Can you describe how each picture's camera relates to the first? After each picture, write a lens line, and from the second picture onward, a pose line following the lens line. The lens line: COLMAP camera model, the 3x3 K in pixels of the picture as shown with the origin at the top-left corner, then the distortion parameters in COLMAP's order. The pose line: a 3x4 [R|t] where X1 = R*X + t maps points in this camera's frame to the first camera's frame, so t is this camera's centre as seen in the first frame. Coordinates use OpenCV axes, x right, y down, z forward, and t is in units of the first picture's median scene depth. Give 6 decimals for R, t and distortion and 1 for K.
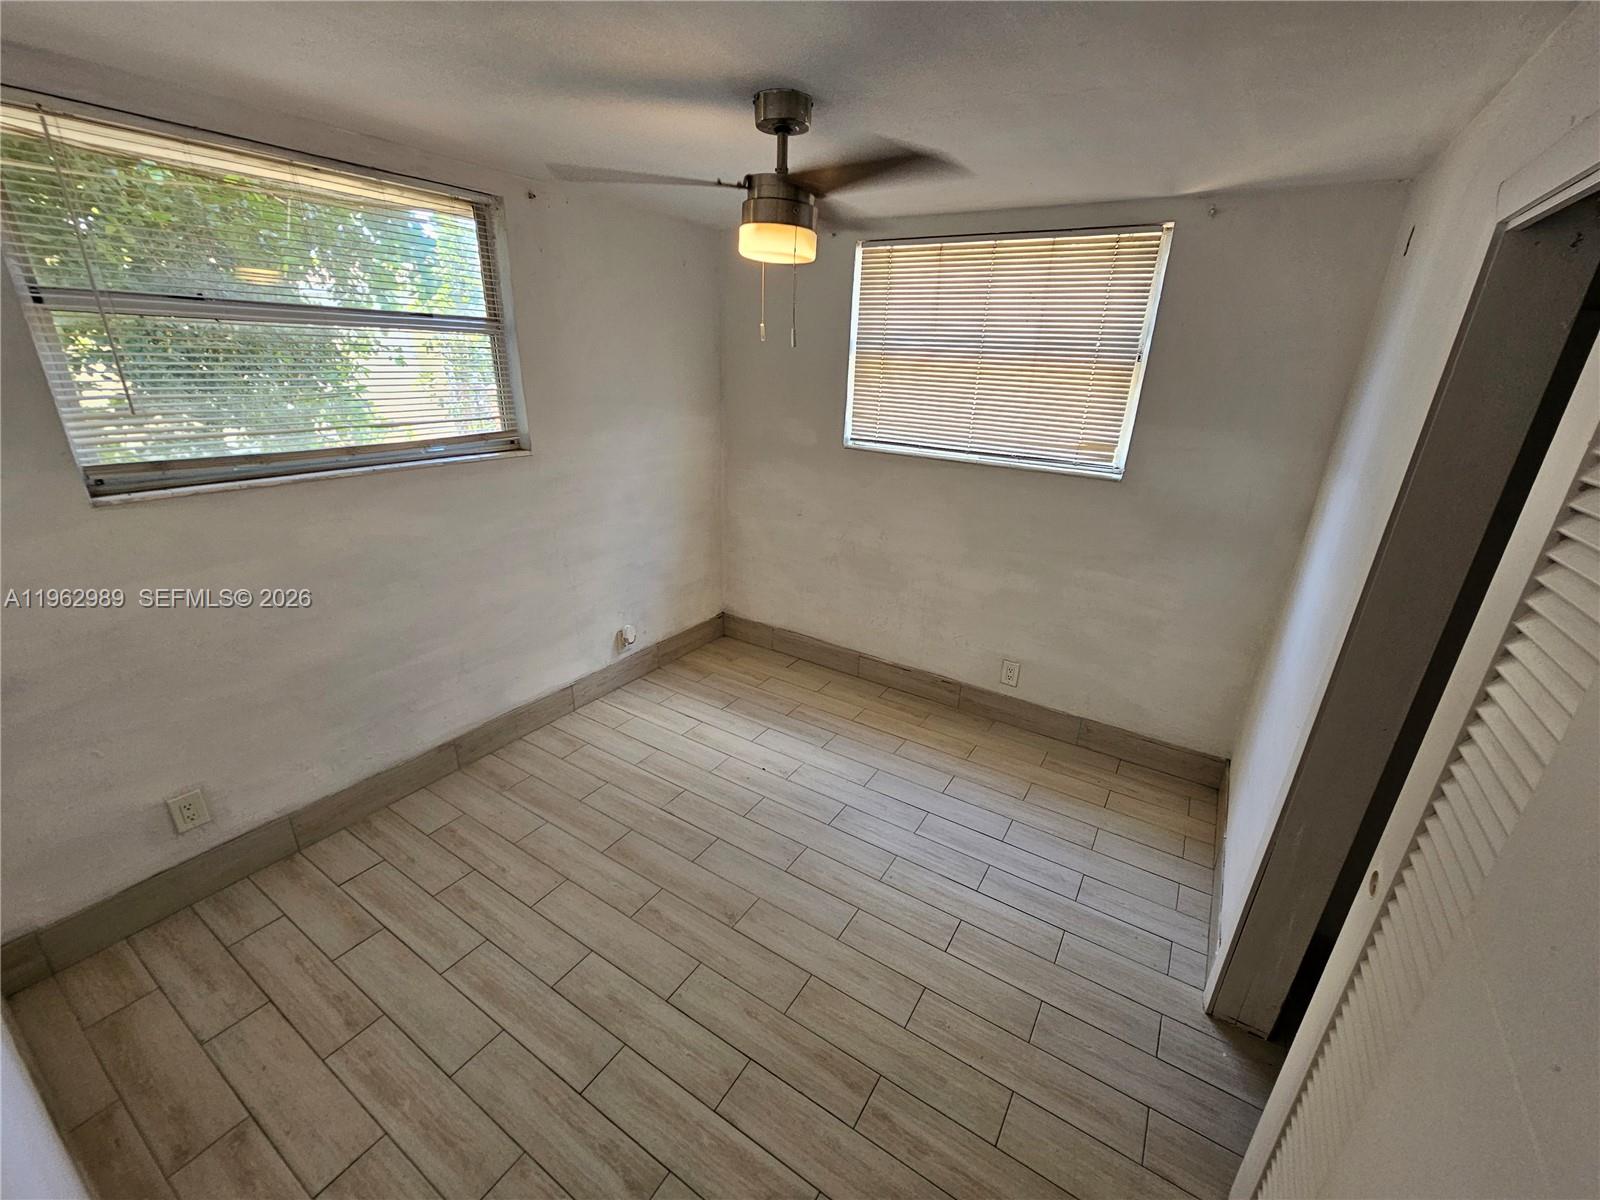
lens RADIAL K [[653.3, 0, 812.2], [0, 653.3, 604.2], [0, 0, 1]] dist [0.002620, -0.000344]
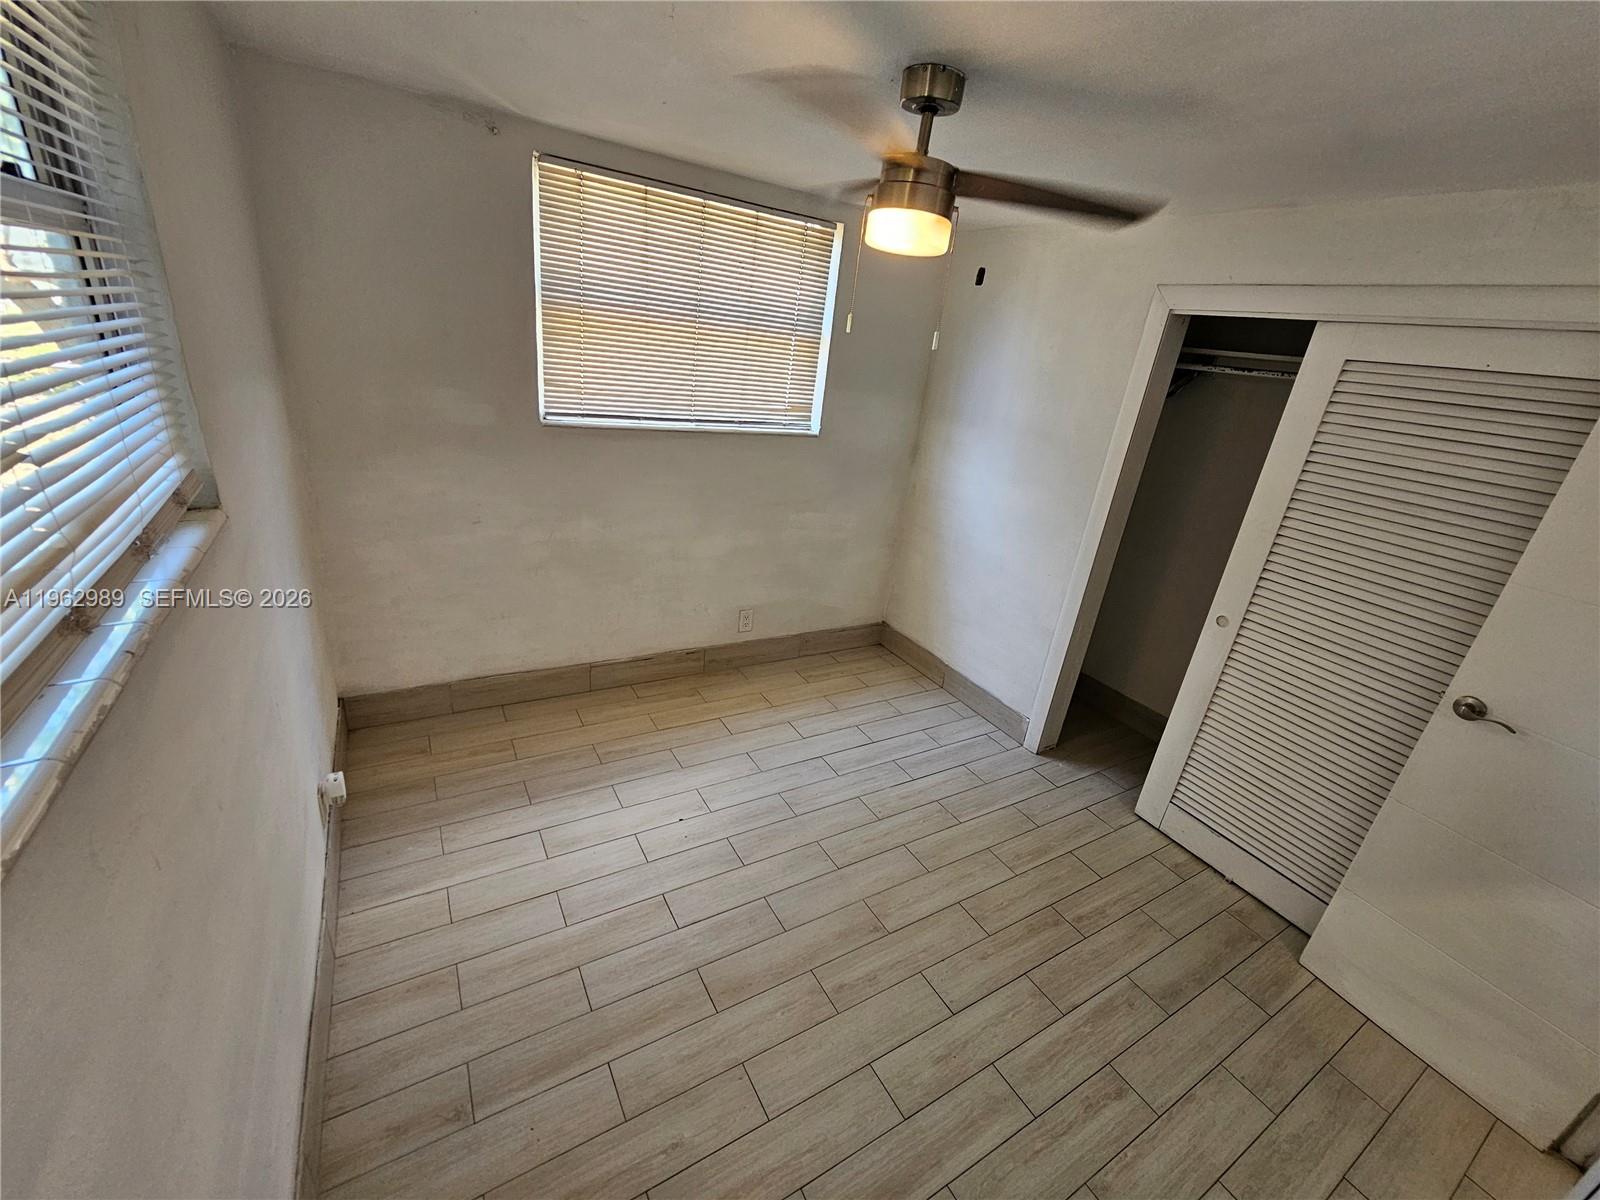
lens RADIAL K [[653.3, 0, 801.6], [0, 653.3, 604.1], [0, 0, 1]] dist [0.002620, -0.000344]
pose [[0.461903, -0.322345, 0.826281, -0.636959], [0.222376, 0.943951, 0.243939, -0.193783], [-0.858601, 0.071069, 0.507695, 0.424651]]
